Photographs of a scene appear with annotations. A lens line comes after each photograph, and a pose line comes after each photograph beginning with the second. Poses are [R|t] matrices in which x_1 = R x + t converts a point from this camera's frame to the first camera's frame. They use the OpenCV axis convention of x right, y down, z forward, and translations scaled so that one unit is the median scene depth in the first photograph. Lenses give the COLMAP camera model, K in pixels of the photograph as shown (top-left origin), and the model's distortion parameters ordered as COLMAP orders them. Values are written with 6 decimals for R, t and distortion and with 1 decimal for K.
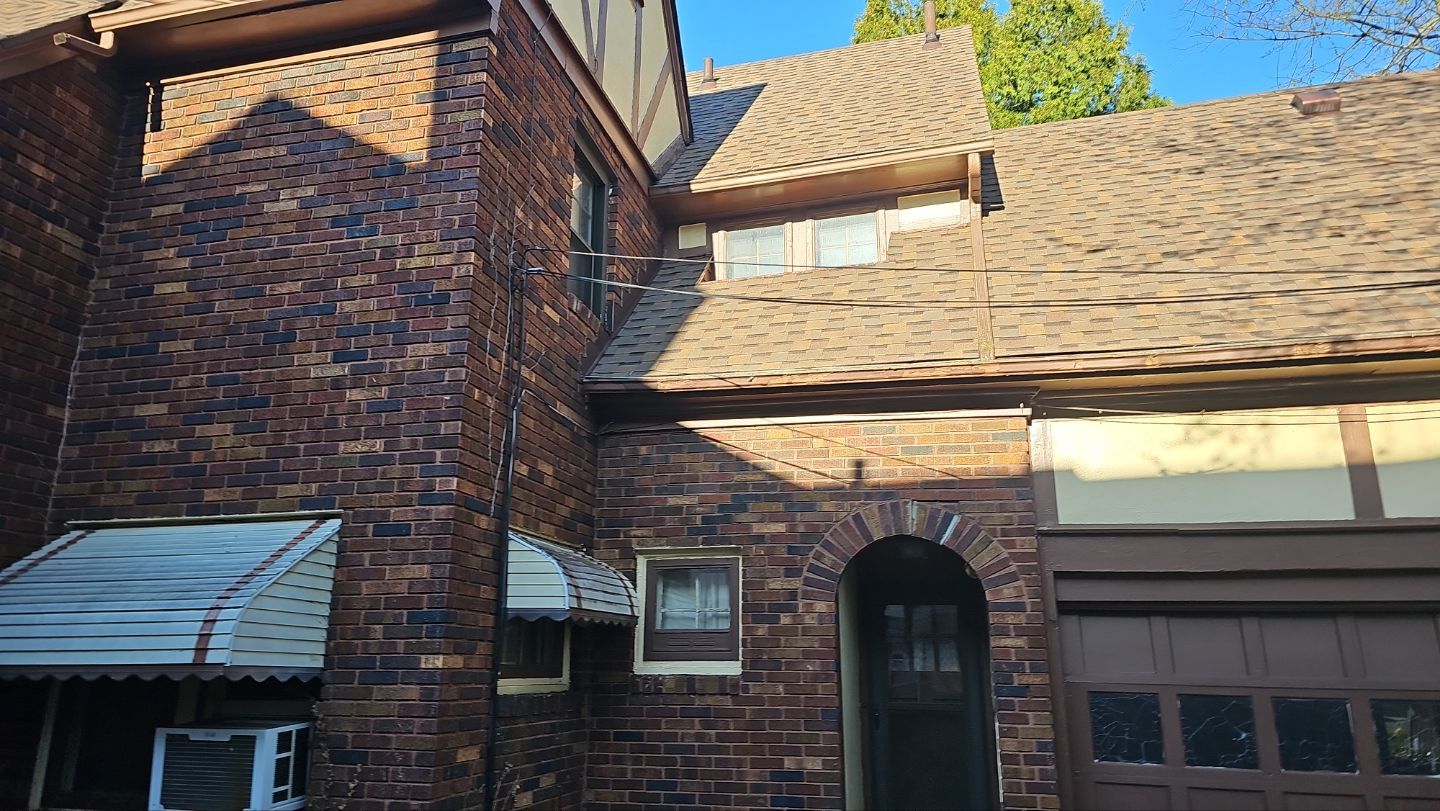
lens RADIAL K [[959.2, 0, 720.0], [0, 959.2, 405.5], [0, 0, 1]] dist [0.104499, -0.123223]
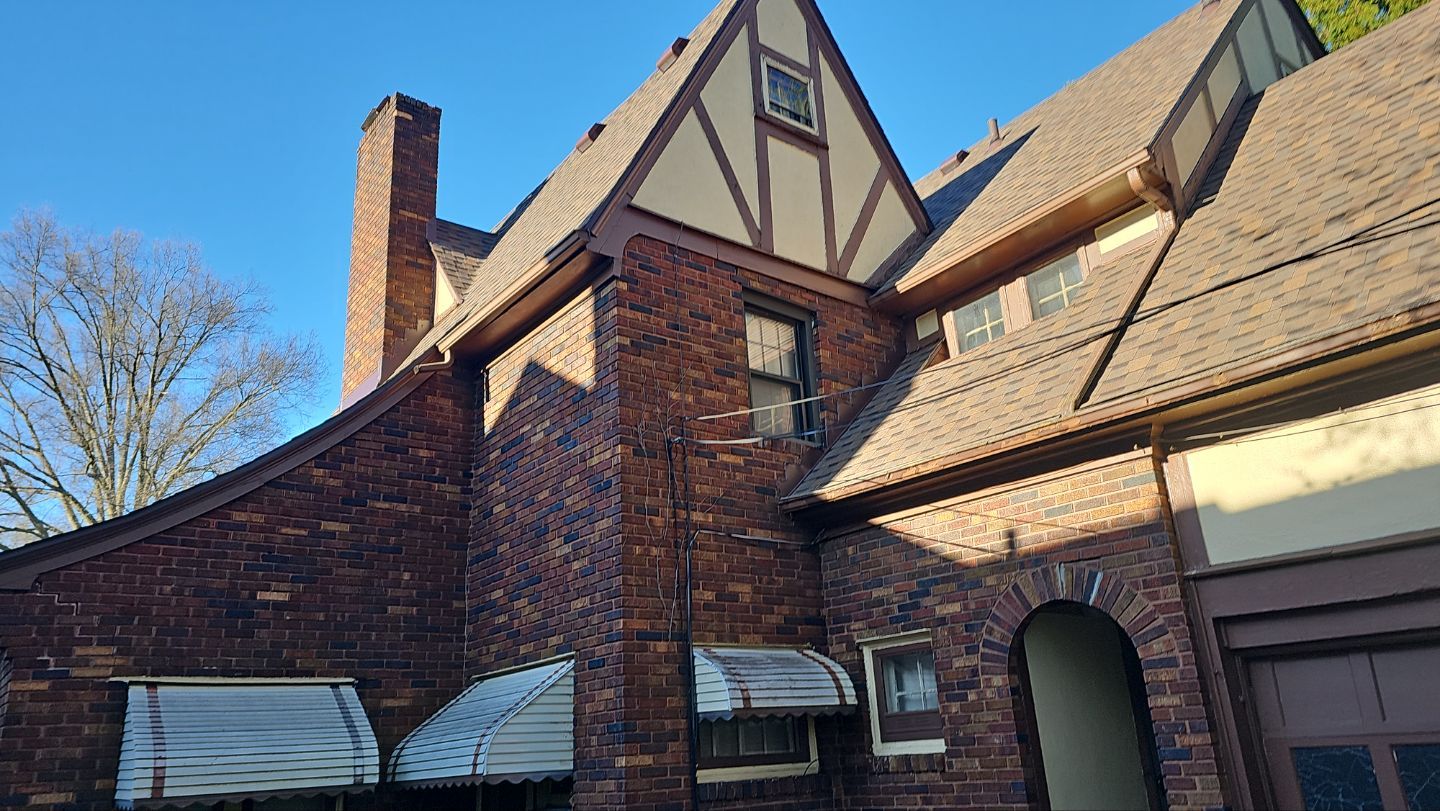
lens RADIAL K [[981.0, 0, 717.8], [0, 981.0, 396.4], [0, 0, 1]] dist [0.070331, -0.056637]
pose [[0.794261, -0.259561, -0.549342, 0.545855], [0.222490, 0.965605, -0.134557, -0.008949], [0.565373, -0.015350, 0.824692, -0.039081]]
